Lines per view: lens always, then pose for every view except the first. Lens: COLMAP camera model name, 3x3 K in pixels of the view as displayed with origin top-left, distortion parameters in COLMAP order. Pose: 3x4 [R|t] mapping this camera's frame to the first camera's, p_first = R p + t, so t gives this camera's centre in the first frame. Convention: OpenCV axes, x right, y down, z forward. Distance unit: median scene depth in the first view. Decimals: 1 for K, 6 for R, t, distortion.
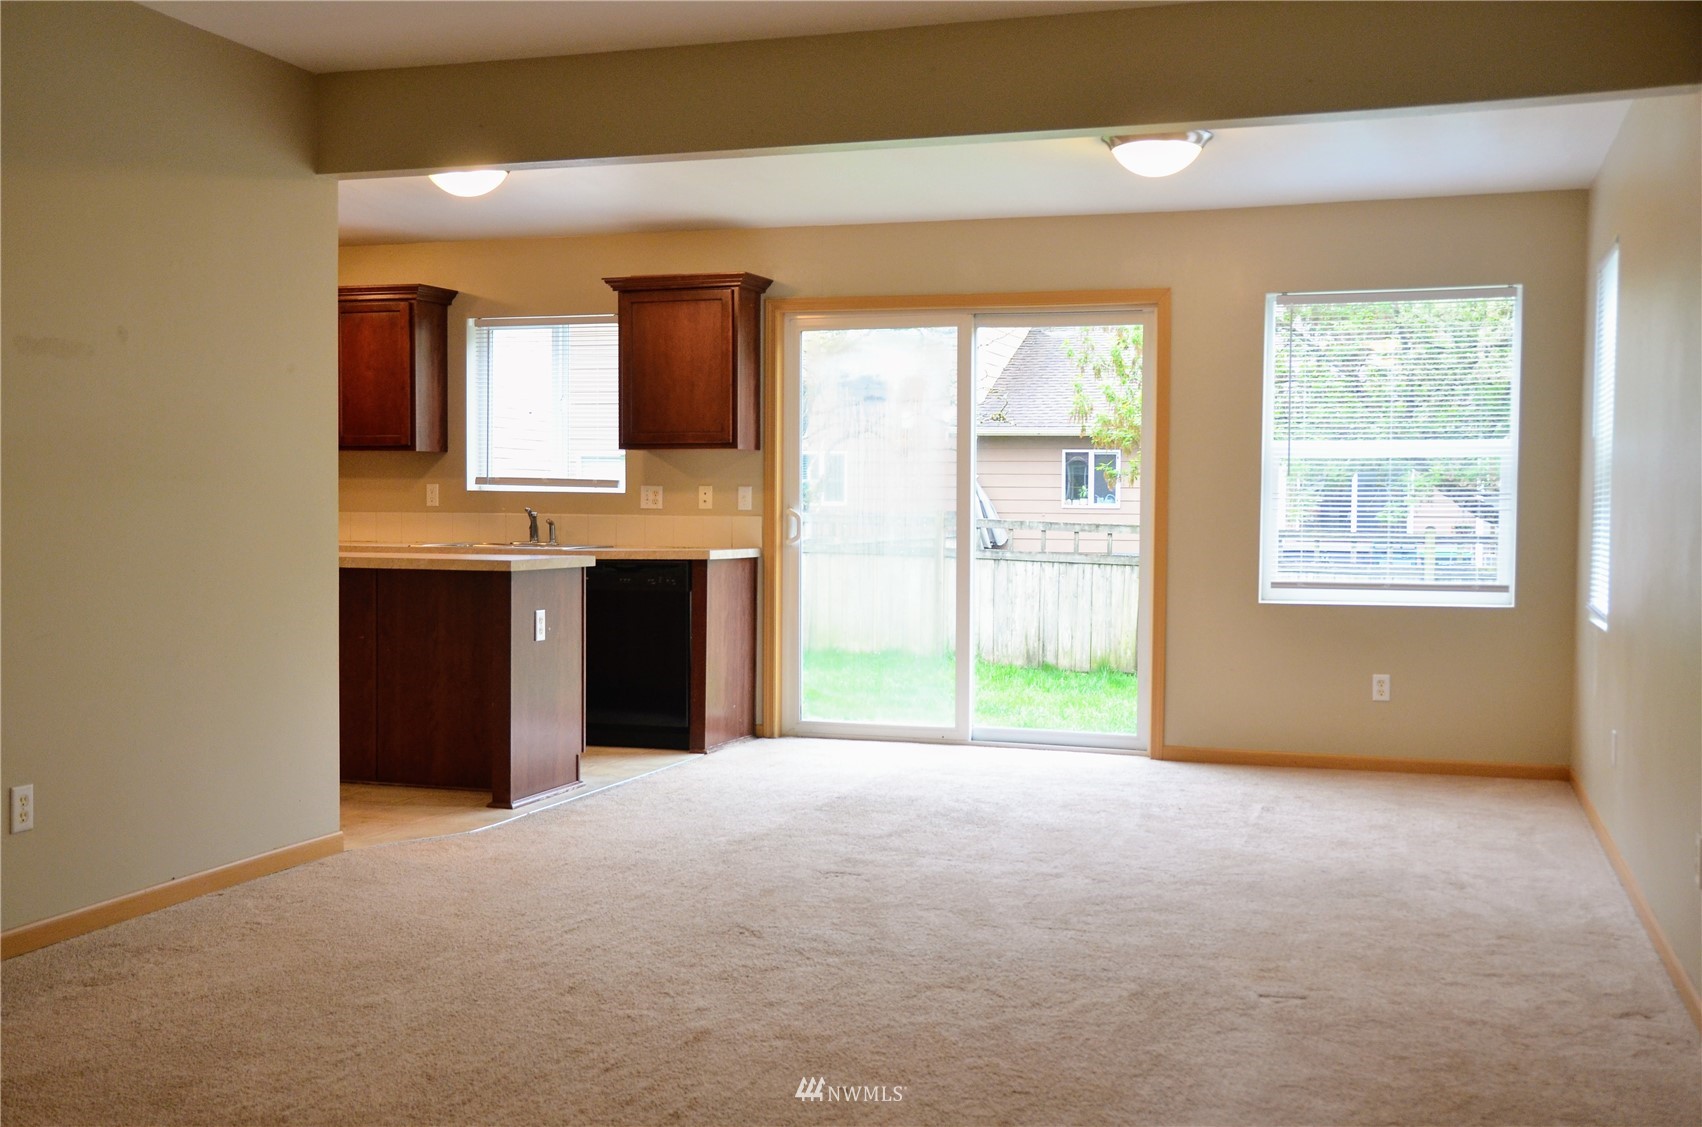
lens RADIAL K [[1800.0, 0, 851.5], [0, 1800.0, 570.5], [0, 0, 1]] dist [0.004093, 0.000000]
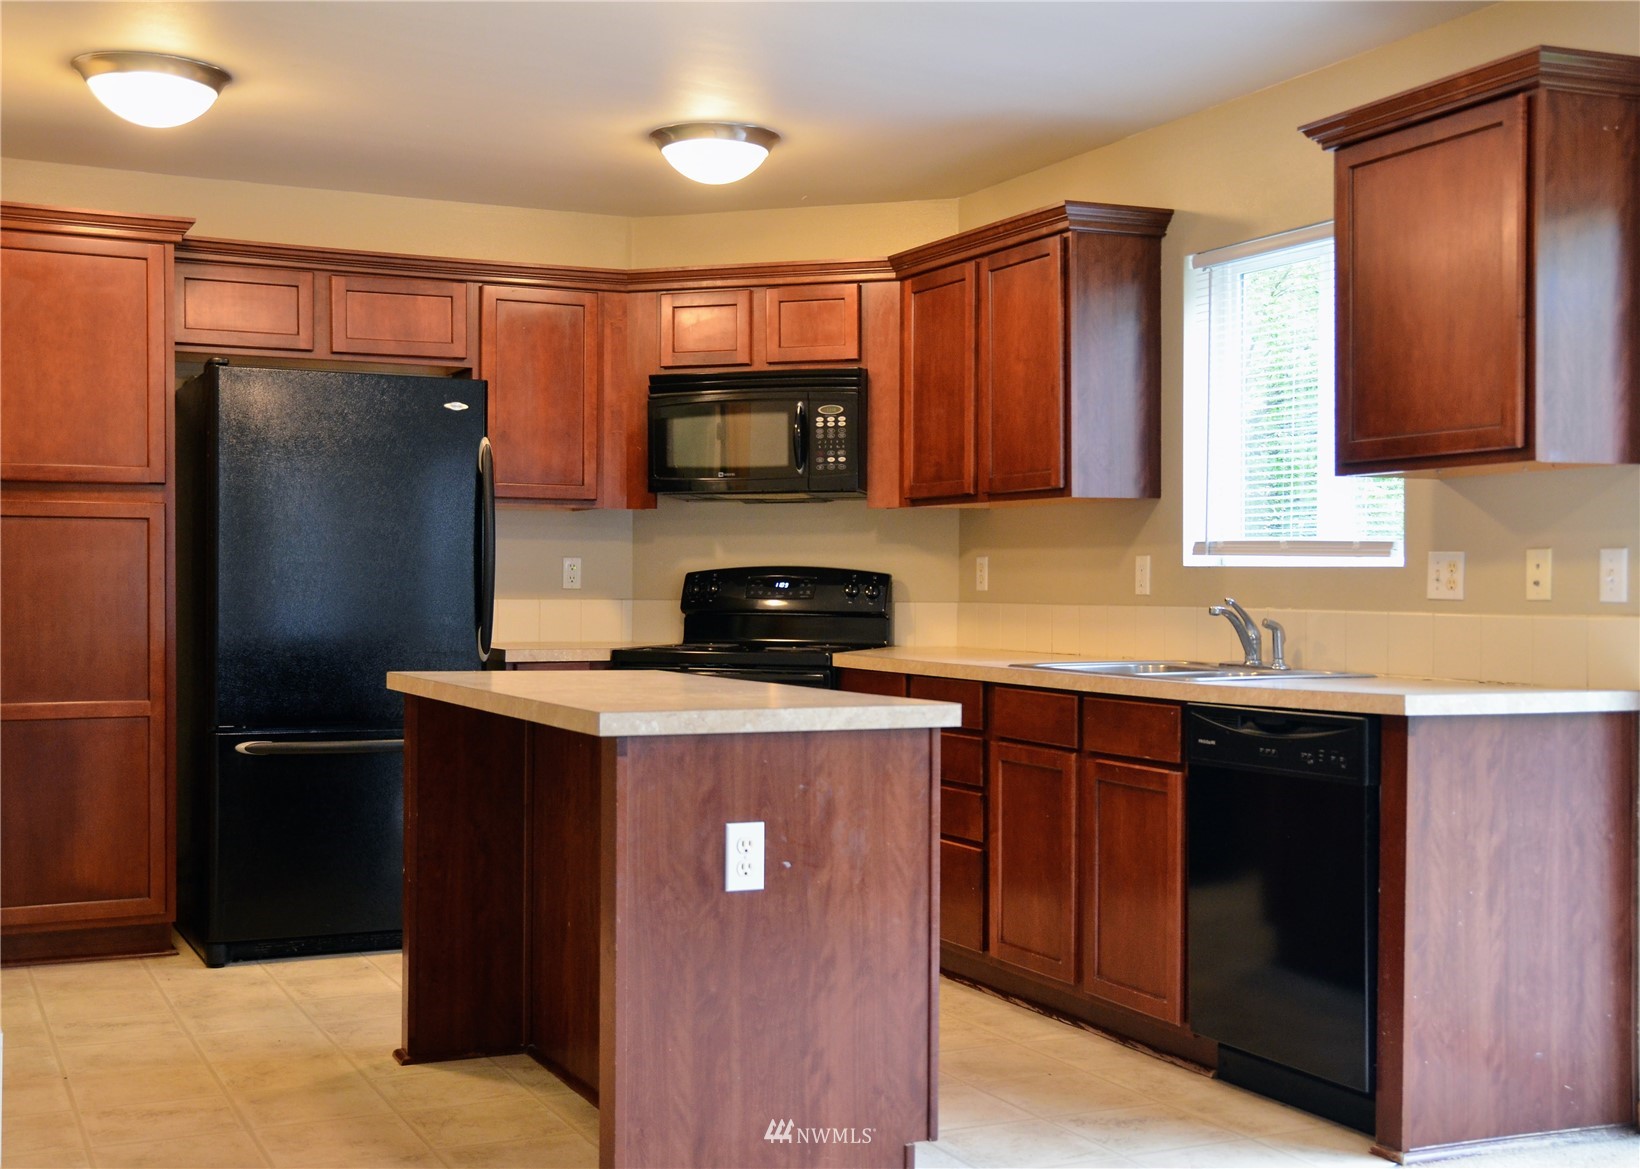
lens RADIAL K [[1957.4, 0, 826.4], [0, 1957.4, 598.3], [0, 0, 1]] dist [0.033874, 0.000000]
pose [[0.677092, -0.000409, -0.735899, 0.166352], [-0.025749, 0.999374, -0.024246, -0.018467], [0.735448, 0.035365, 0.676657, 0.549062]]
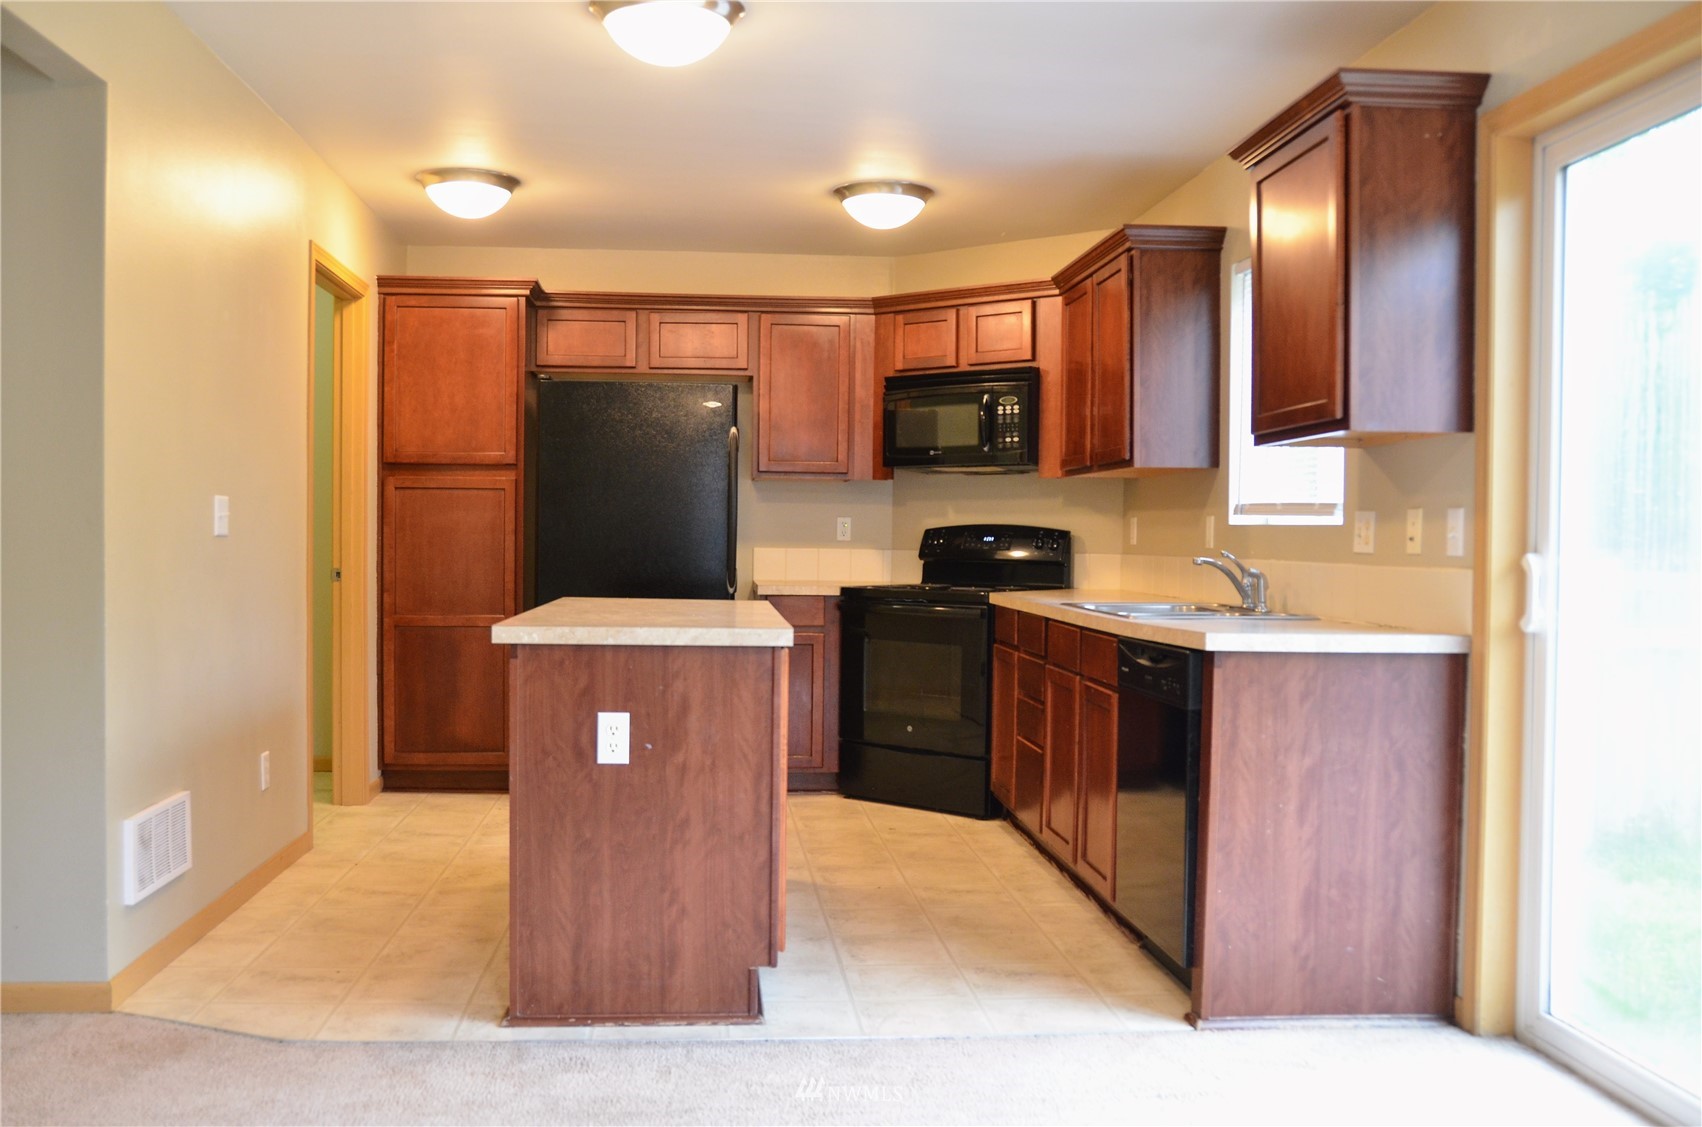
lens RADIAL K [[1498.8, 0, 832.4], [0, 1498.8, 570.0], [0, 0, 1]] dist [-0.089474, 0.038220]
pose [[0.374181, 0.015803, -0.927221, 0.255443], [-0.043713, 0.999044, -0.000613, -0.022734], [0.926325, 0.040761, 0.374515, 0.708988]]
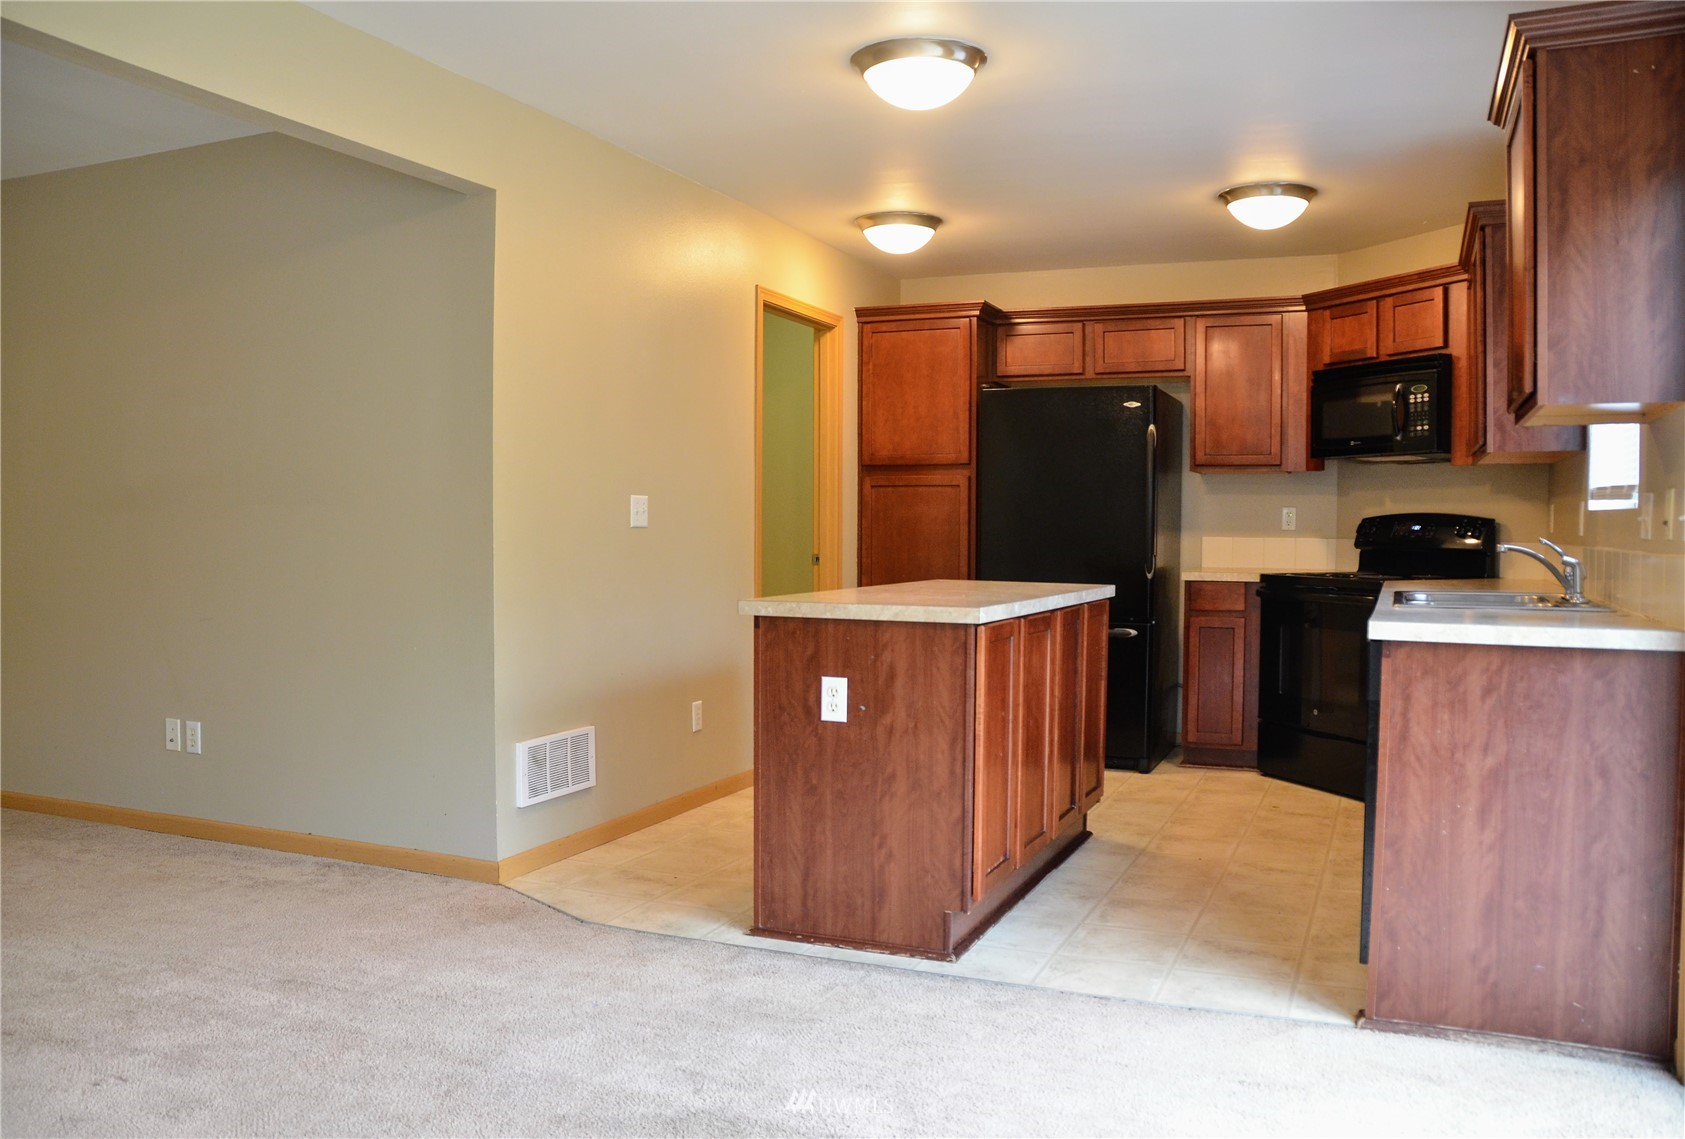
lens RADIAL K [[1346.5, 0, 834.5], [0, 1346.5, 567.5], [0, 0, 1]] dist [-0.157002, 0.105839]
pose [[-0.110464, 0.022424, -0.993627, 0.275752], [-0.043594, 0.998674, 0.027384, -0.027554], [0.992924, 0.046341, -0.109340, 0.849557]]
